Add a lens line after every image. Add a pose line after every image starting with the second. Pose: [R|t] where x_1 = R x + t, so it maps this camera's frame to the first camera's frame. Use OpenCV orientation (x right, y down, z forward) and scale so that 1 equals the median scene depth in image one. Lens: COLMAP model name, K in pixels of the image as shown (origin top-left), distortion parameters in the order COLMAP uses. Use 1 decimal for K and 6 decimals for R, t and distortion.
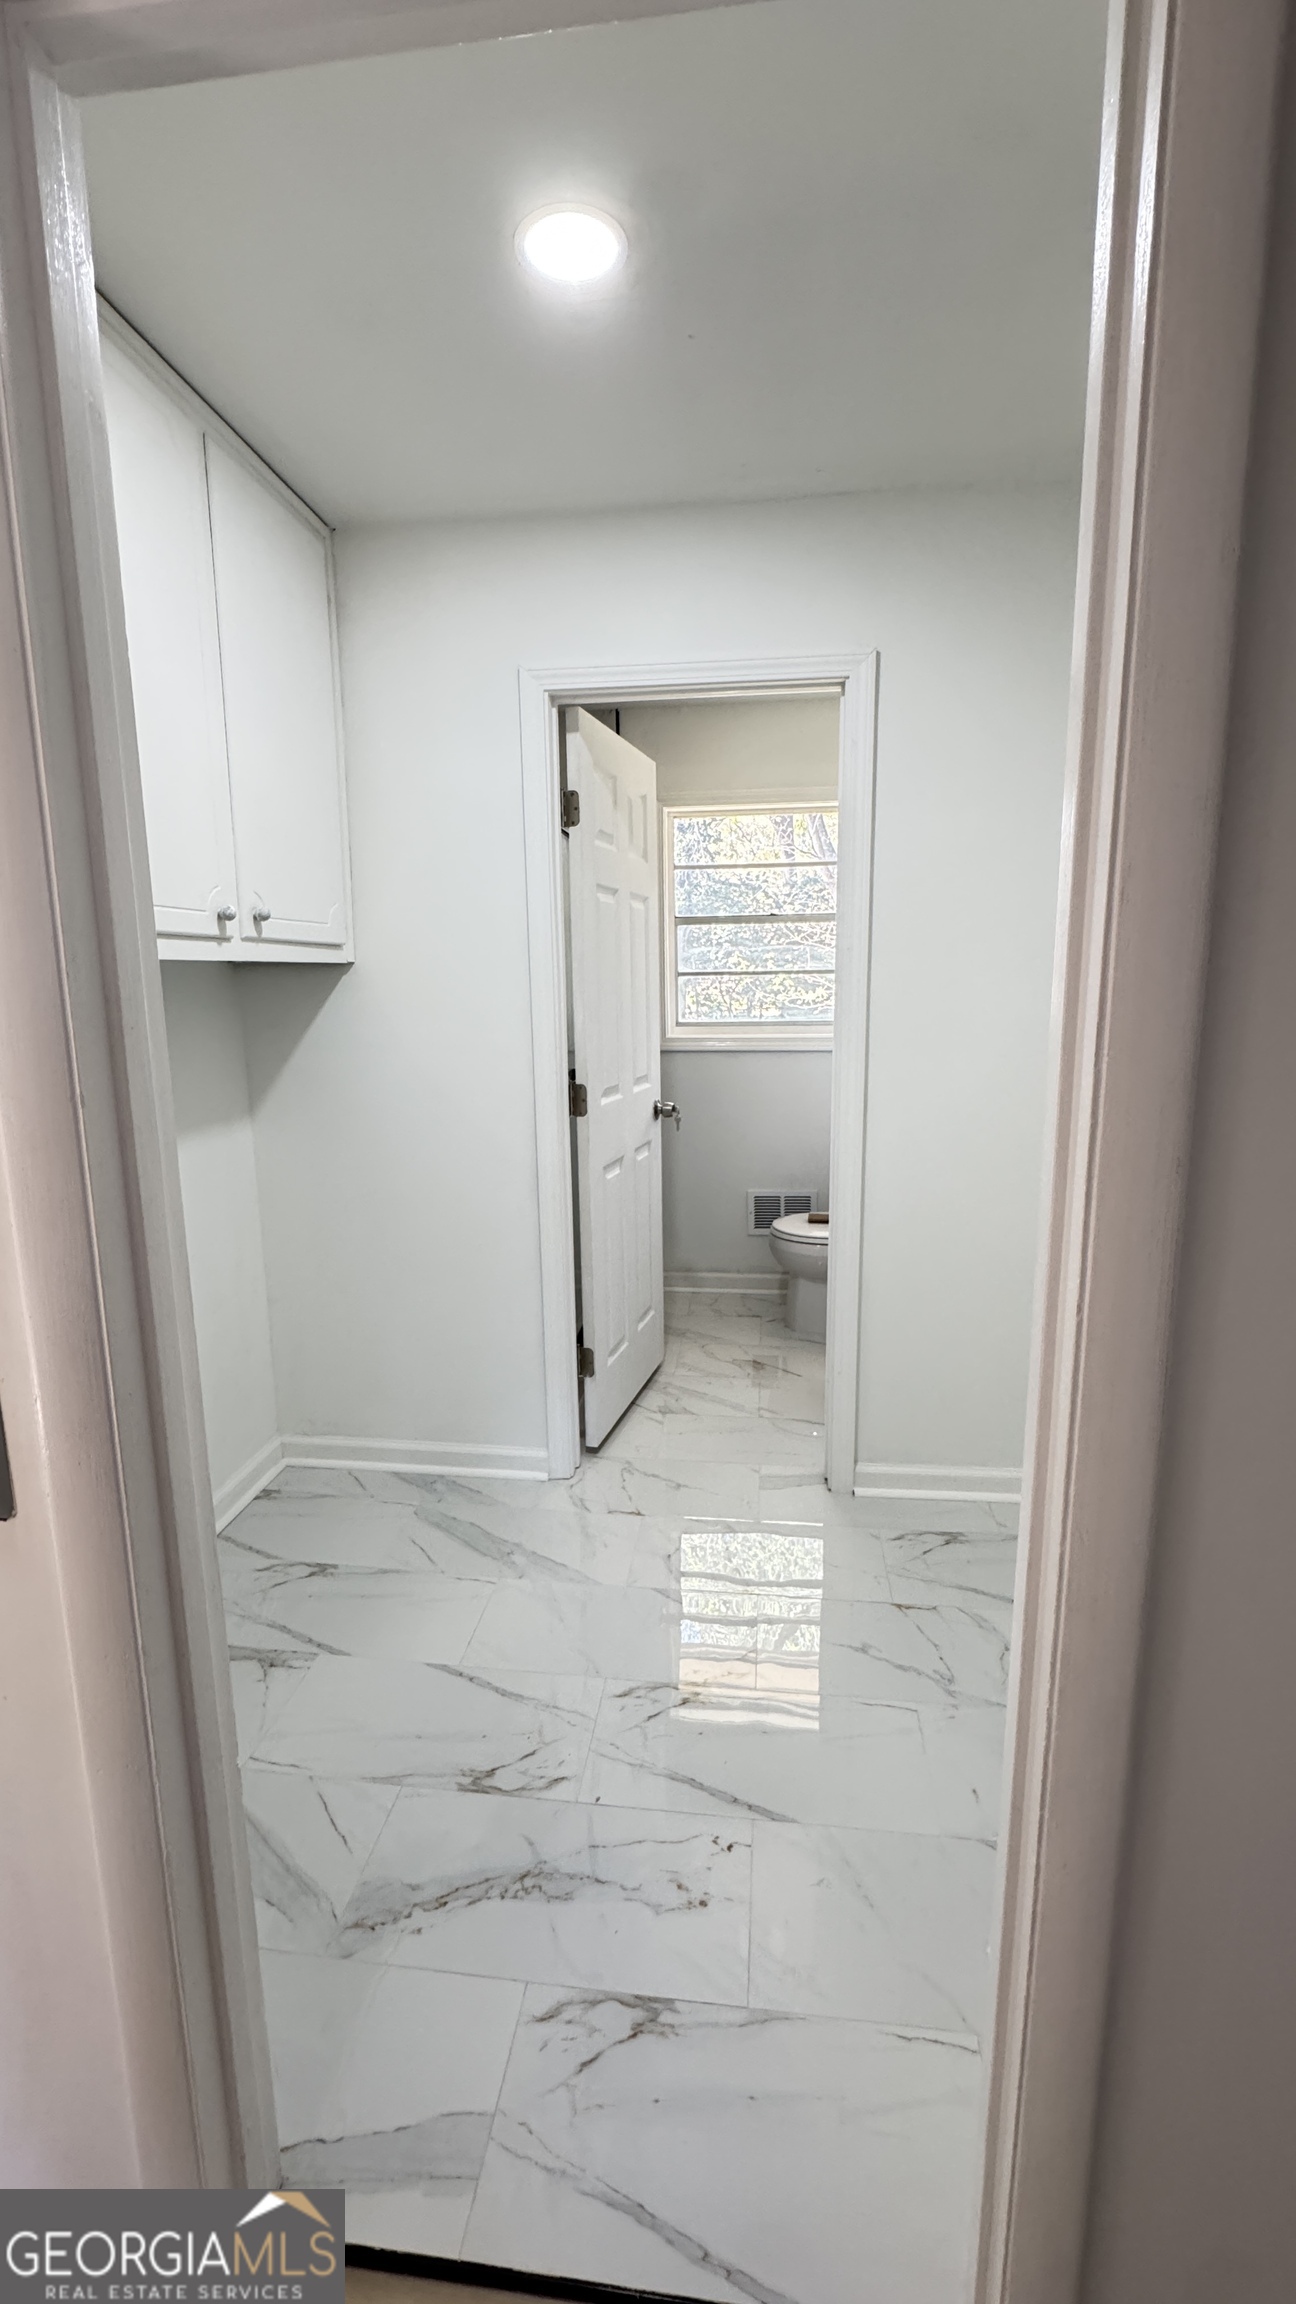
lens RADIAL K [[958.3, 0, 659.3], [0, 958.3, 1151.1], [0, 0, 1]] dist [-0.007351, 0.000690]
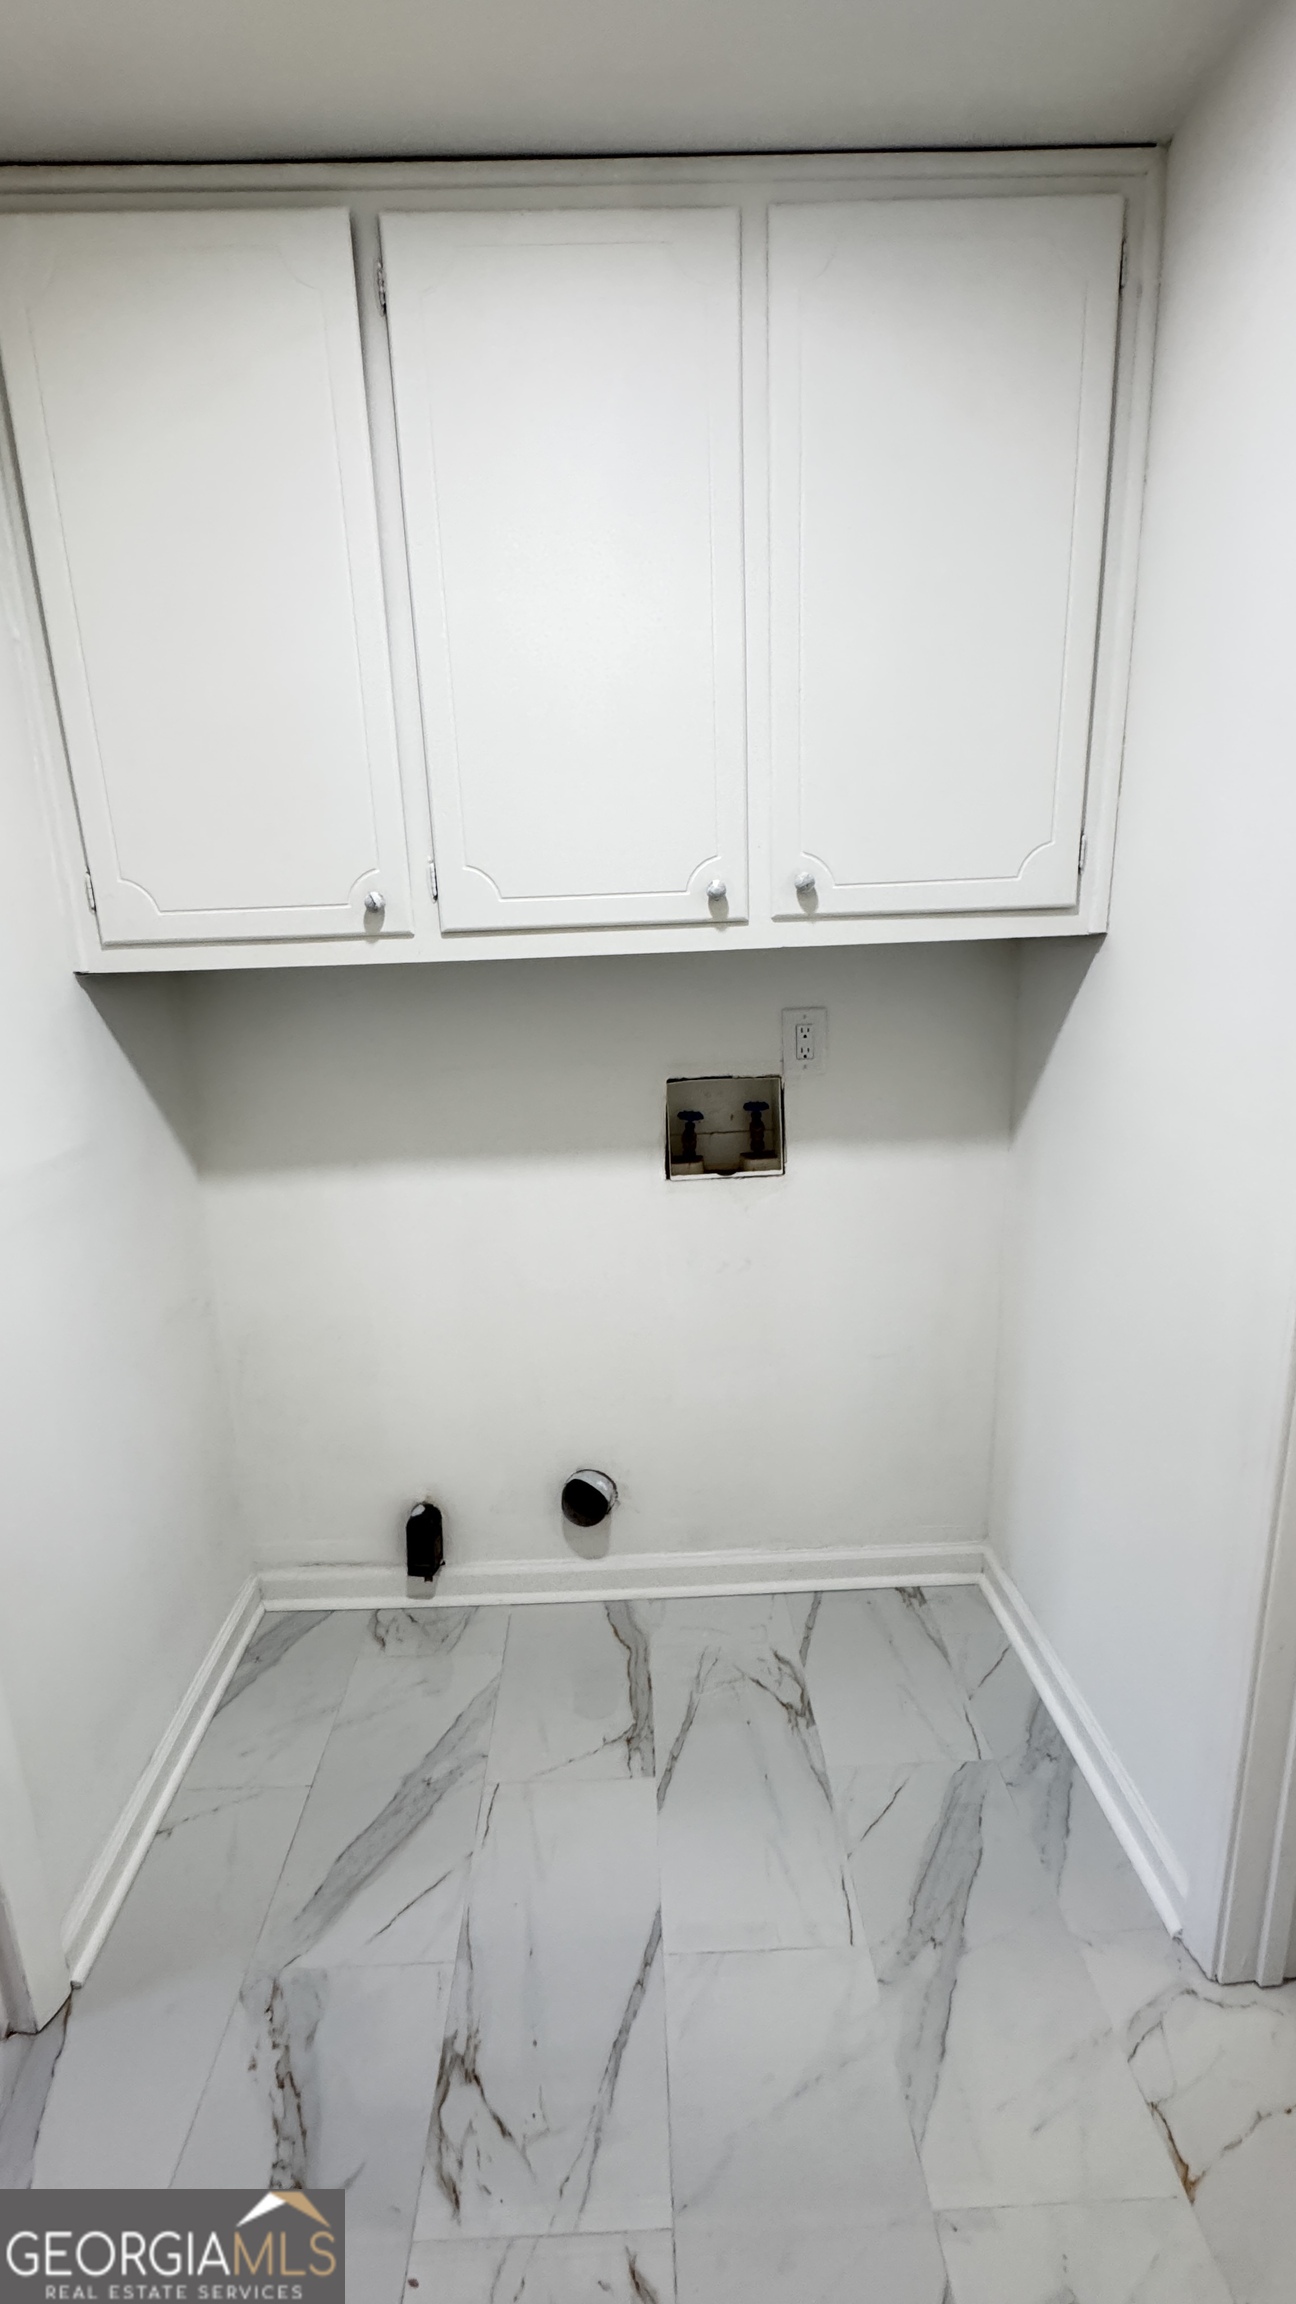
lens RADIAL K [[958.3, 0, 651.5], [0, 958.3, 1156.6], [0, 0, 1]] dist [-0.007351, 0.000690]
pose [[0.139036, 0.239628, -0.960858, 0.319189], [-0.142084, 0.965070, 0.220119, -0.188033], [0.980041, 0.105918, 0.168226, 0.774204]]
